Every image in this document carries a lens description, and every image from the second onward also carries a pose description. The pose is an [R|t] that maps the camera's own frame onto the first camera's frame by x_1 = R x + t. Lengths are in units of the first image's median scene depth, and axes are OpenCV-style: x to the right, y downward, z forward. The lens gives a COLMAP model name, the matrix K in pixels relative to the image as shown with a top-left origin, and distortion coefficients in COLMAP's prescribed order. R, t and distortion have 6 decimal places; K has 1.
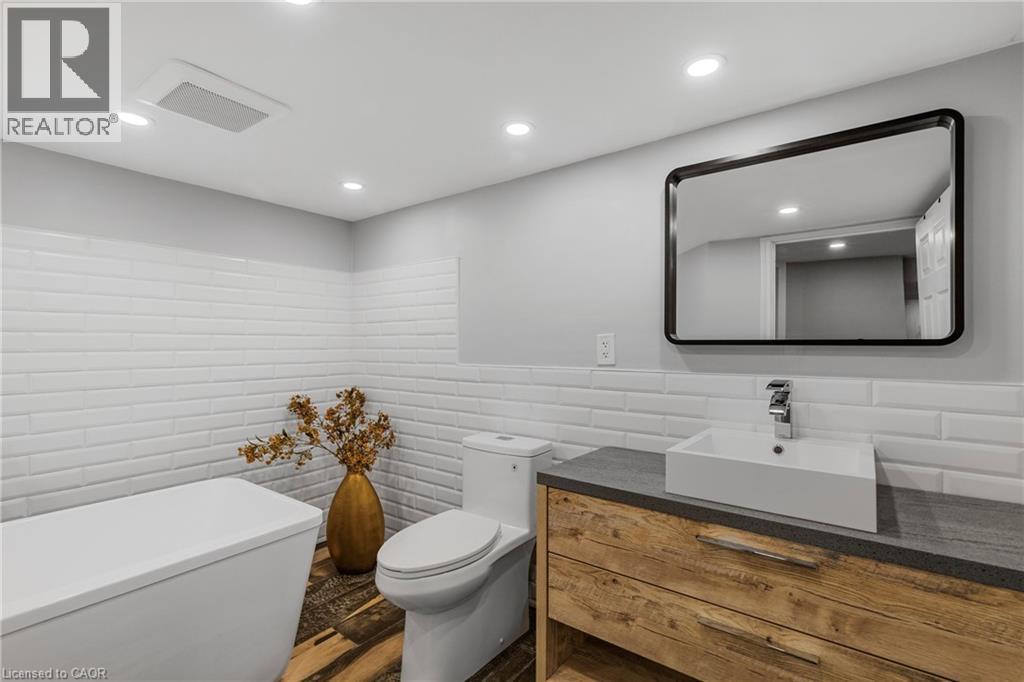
lens RADIAL K [[463.8, 0, 511.1], [0, 463.8, 341.2], [0, 0, 1]] dist [0.000644, -0.000006]
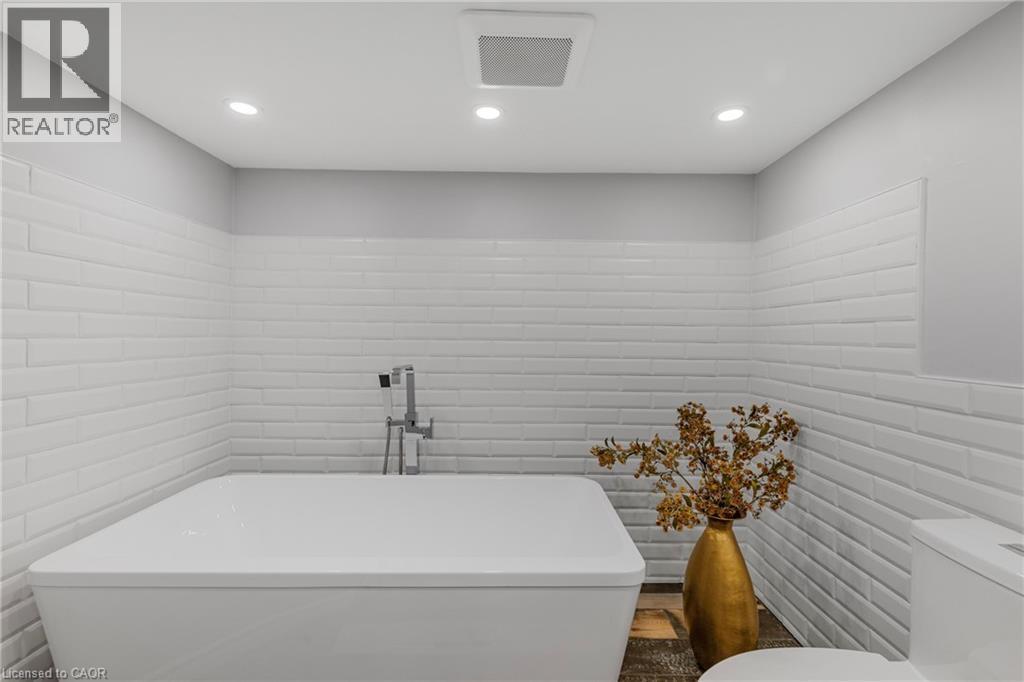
lens RADIAL K [[463.8, 0, 511.6], [0, 463.8, 344.3], [0, 0, 1]] dist [0.000644, -0.000006]
pose [[0.596692, 0.026203, -0.802043, 0.038901], [-0.013608, 0.999653, 0.022535, 0.007649], [0.802355, -0.002532, 0.596841, 0.291593]]
